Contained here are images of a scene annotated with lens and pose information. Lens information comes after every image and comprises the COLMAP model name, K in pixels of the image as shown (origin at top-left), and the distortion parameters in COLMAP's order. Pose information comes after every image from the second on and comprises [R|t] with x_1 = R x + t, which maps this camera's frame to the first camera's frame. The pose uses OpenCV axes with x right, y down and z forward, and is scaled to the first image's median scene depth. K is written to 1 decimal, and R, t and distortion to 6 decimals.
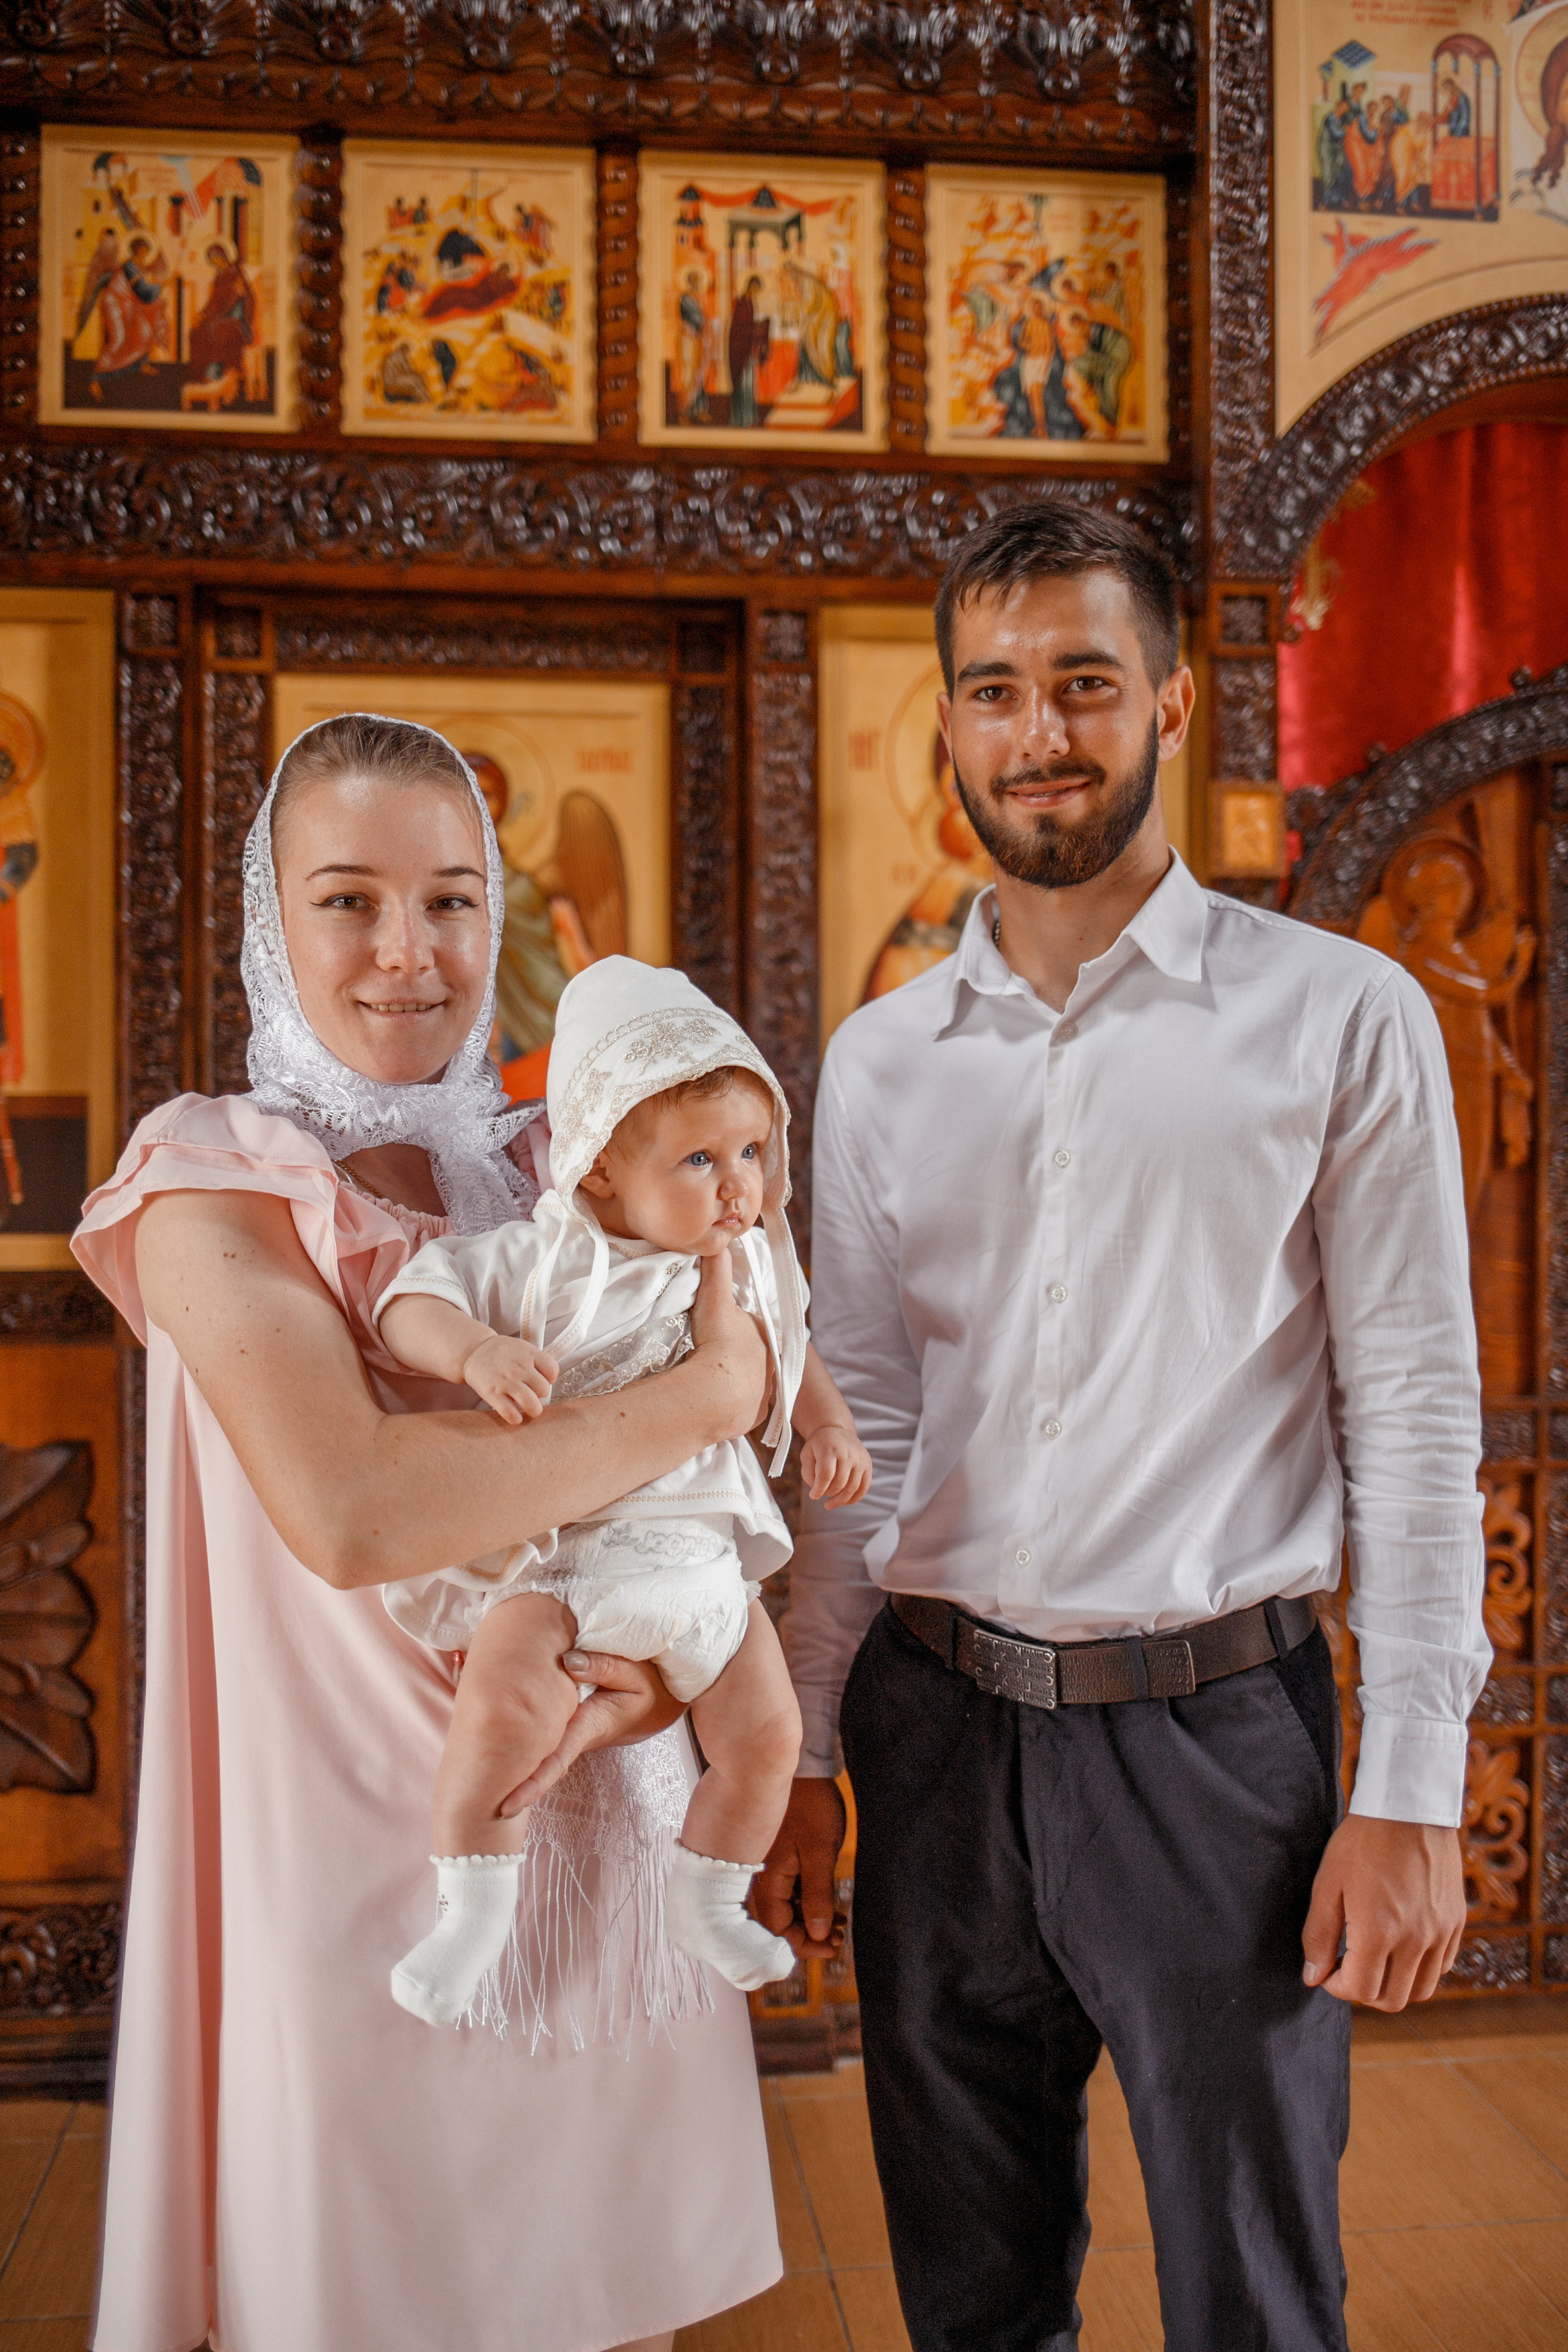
lens RADIAL K [[2314.0, 0, 782.4], [0, 2314.0, 1193.5], [0, 0, 1]] dist [-0.073484, 0.064831]
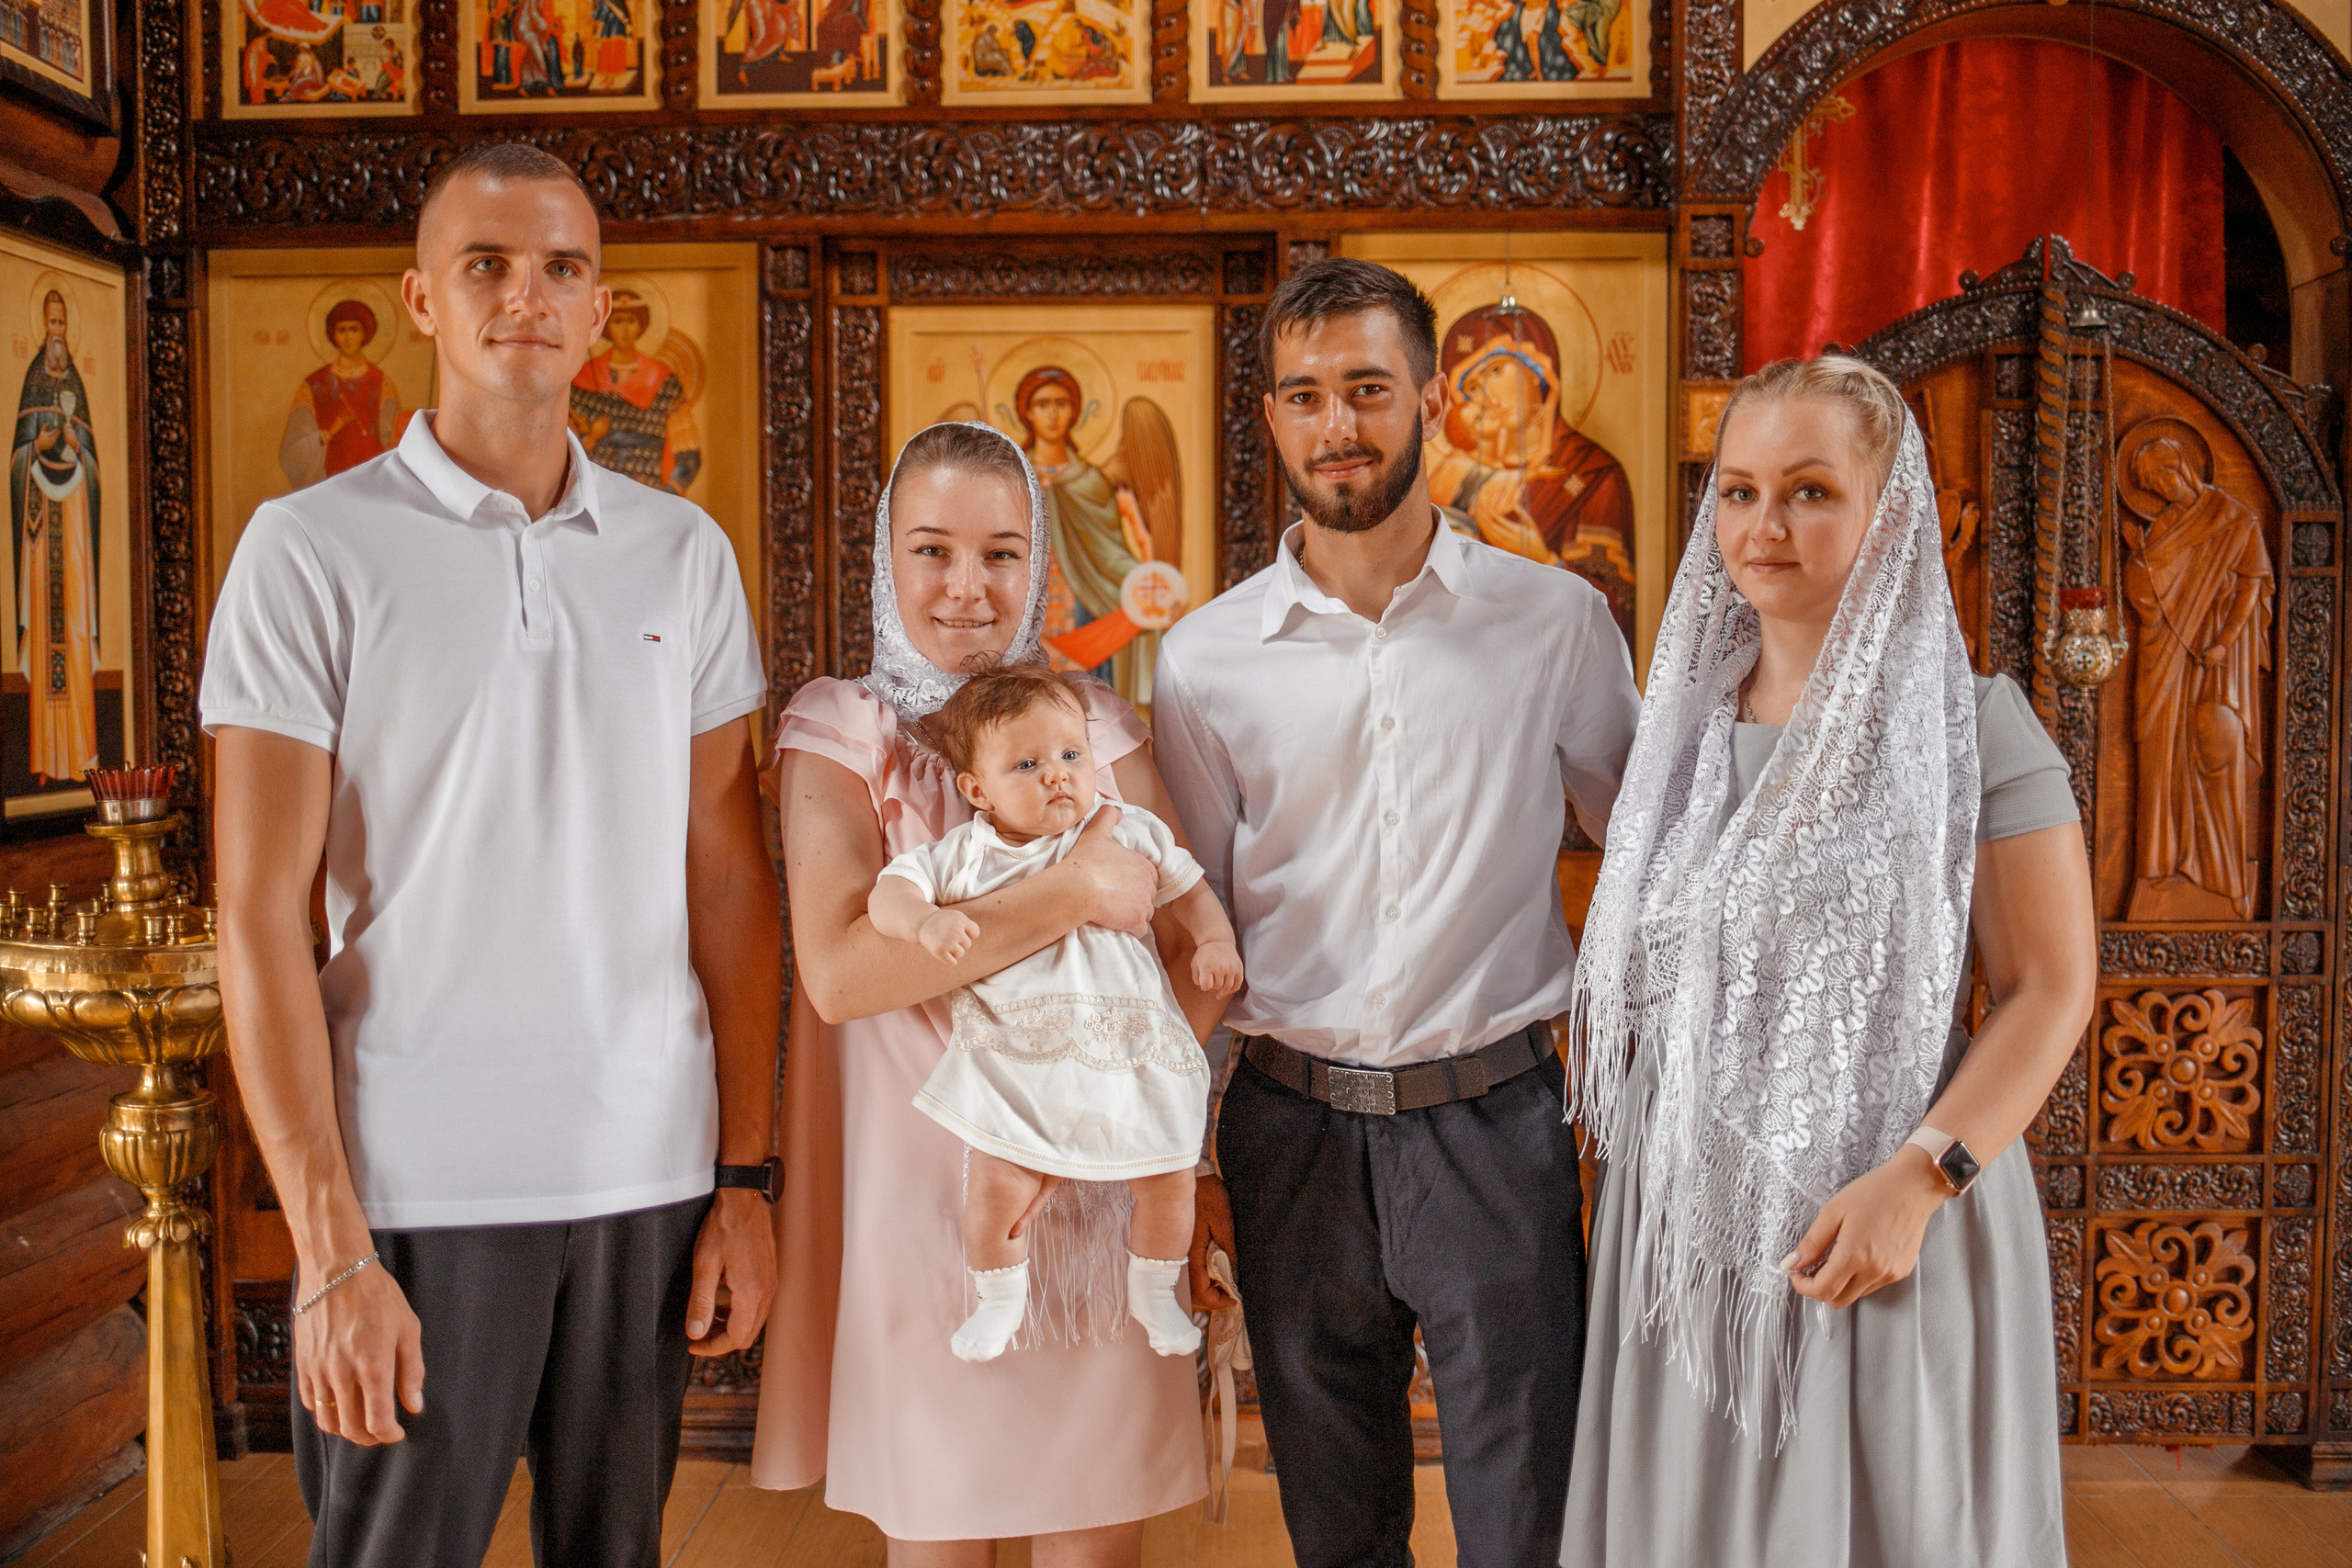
lens RADIAL K [[2313.7, 0, 1161.3], [0, 2313.7, 790.1], [0, 0, 1]] dist [-0.075436, 0.069616]
pose [[0.986073, 0.008729, -0.166085, 0.124139], [-0.002178, 0.999214, 0.039583, -0.019398], [0.166300, -0.038670, 0.985317, -0.182187]]
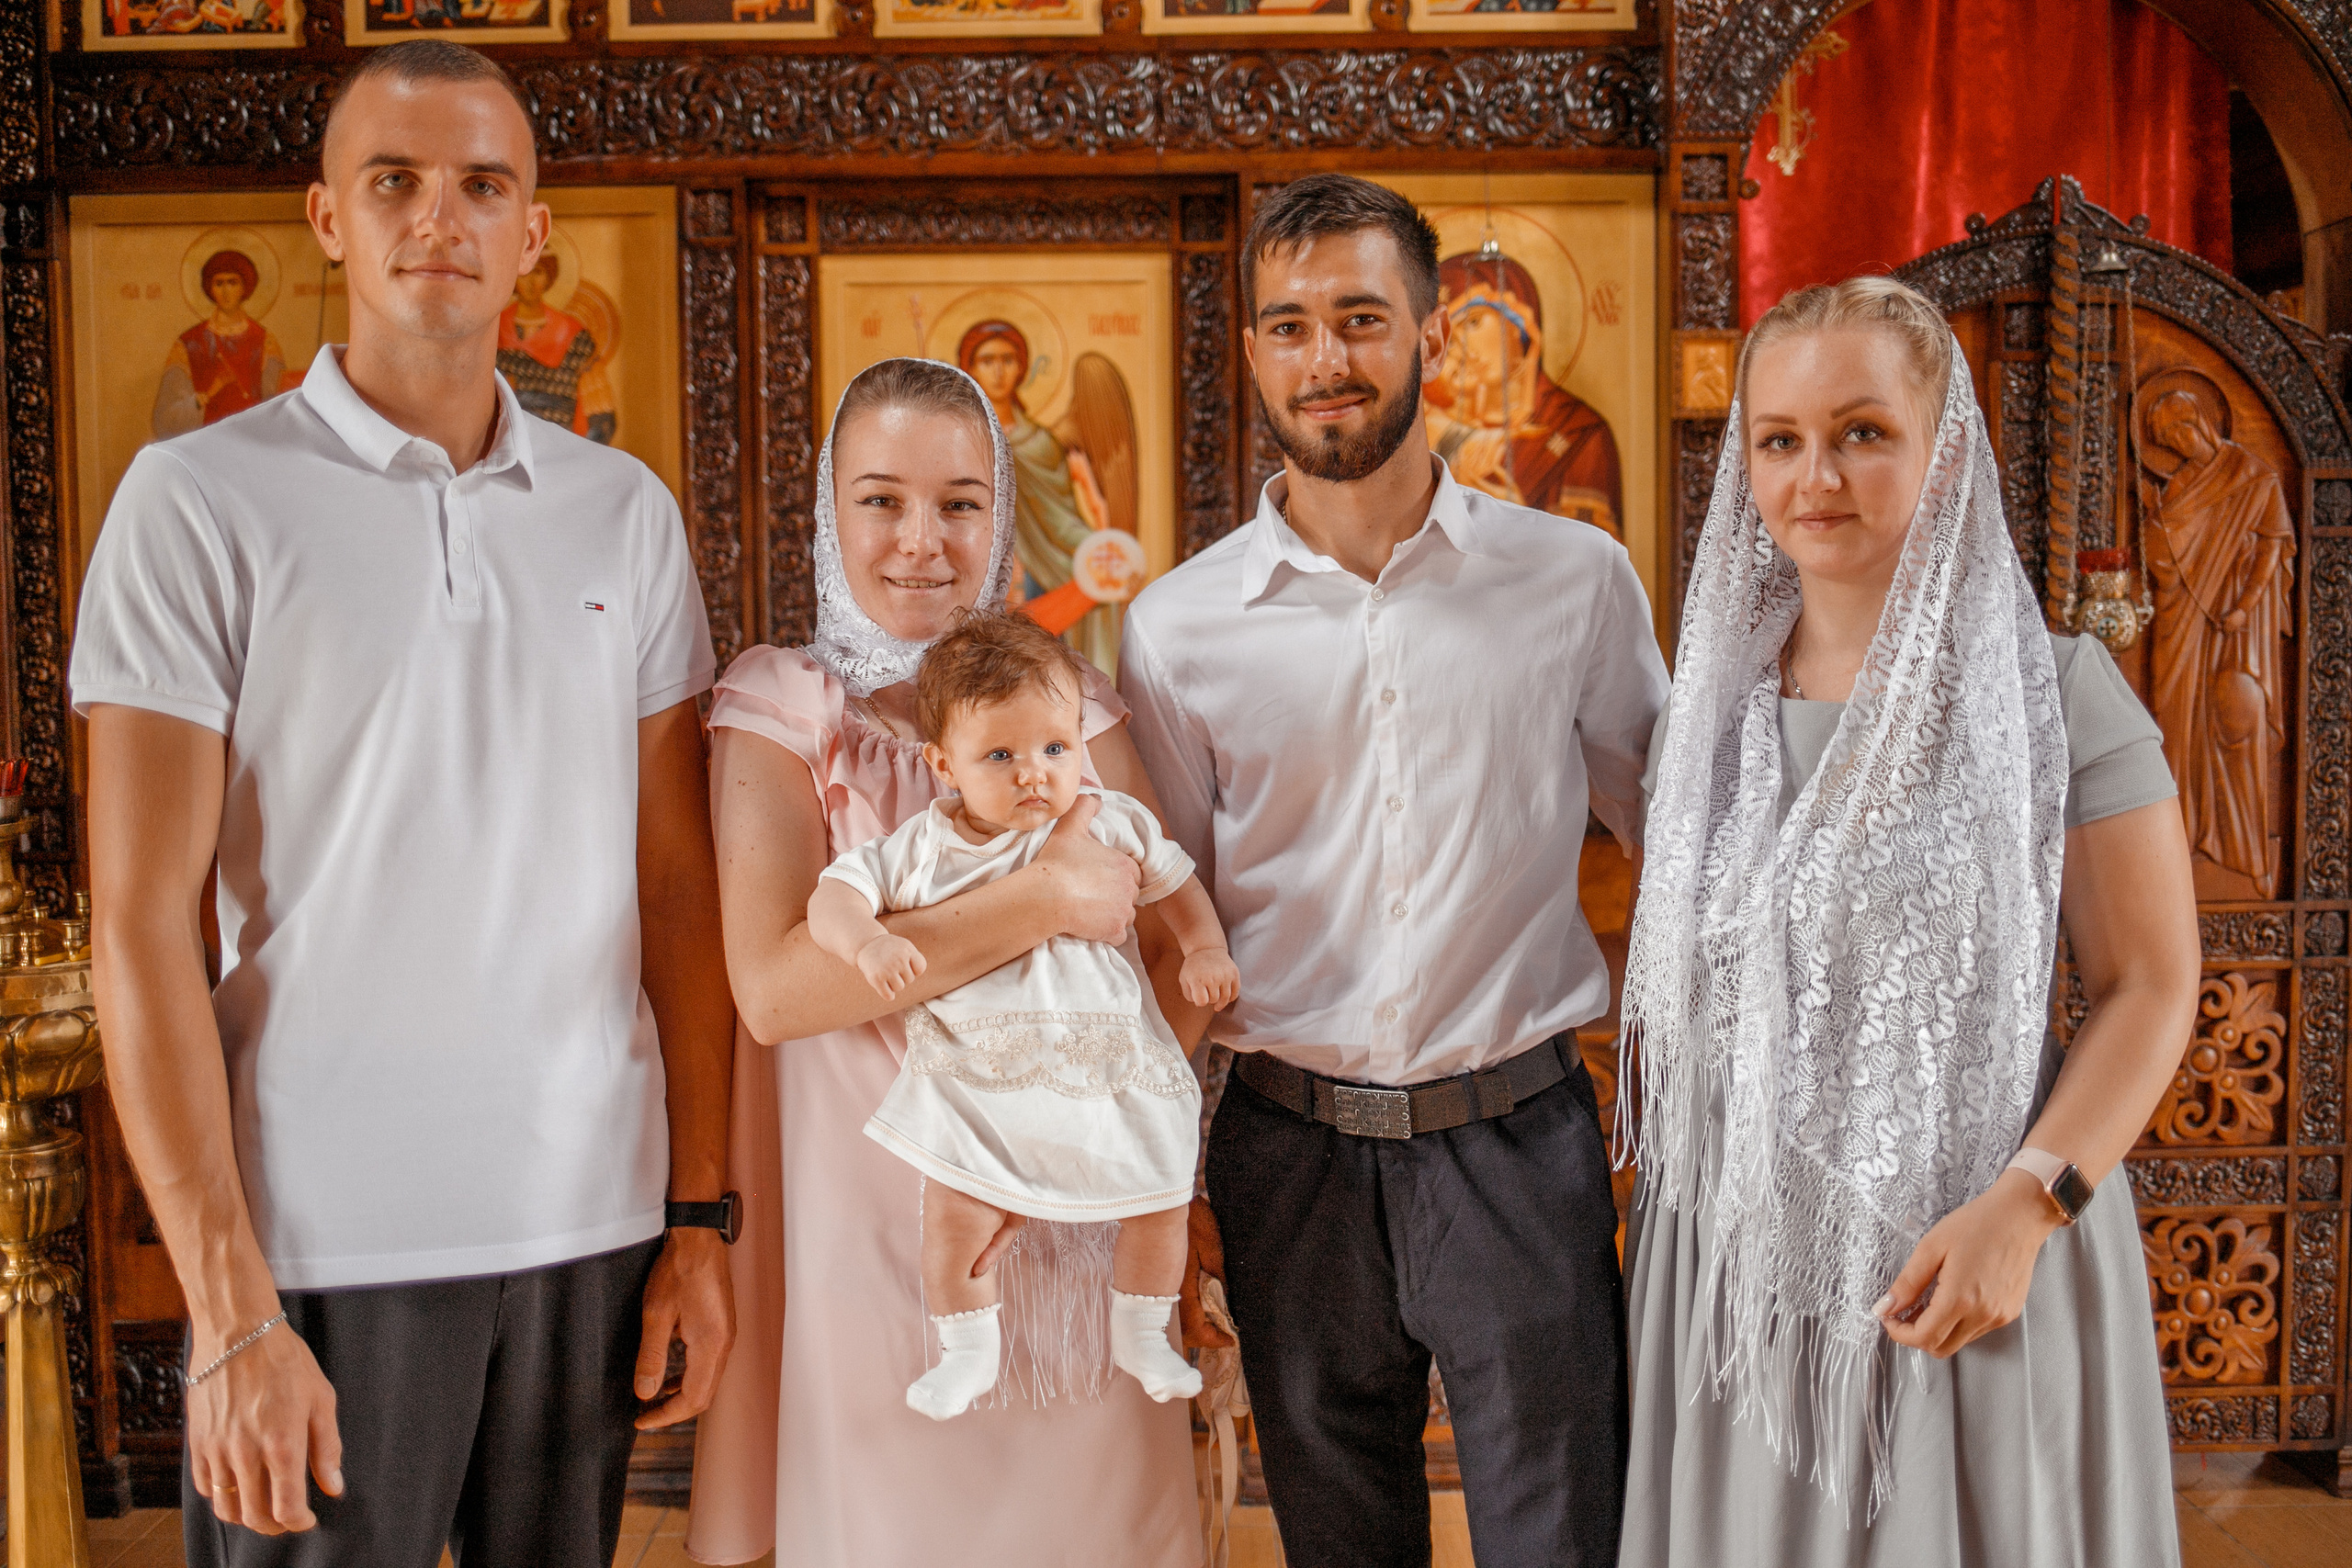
lens RADIAL K [[2313.7, 0, 1163.9], [0, 2313.7, 788.3], [0, 0, 1]] dist [-0.073484, 0.064831]
pose [[0.992450, -0.001703, -0.122635, 0.082492], [0.007344, 0.998935, 0.045556, -0.016265], [0.122427, -0.046113, 0.991406, -0.103002]]
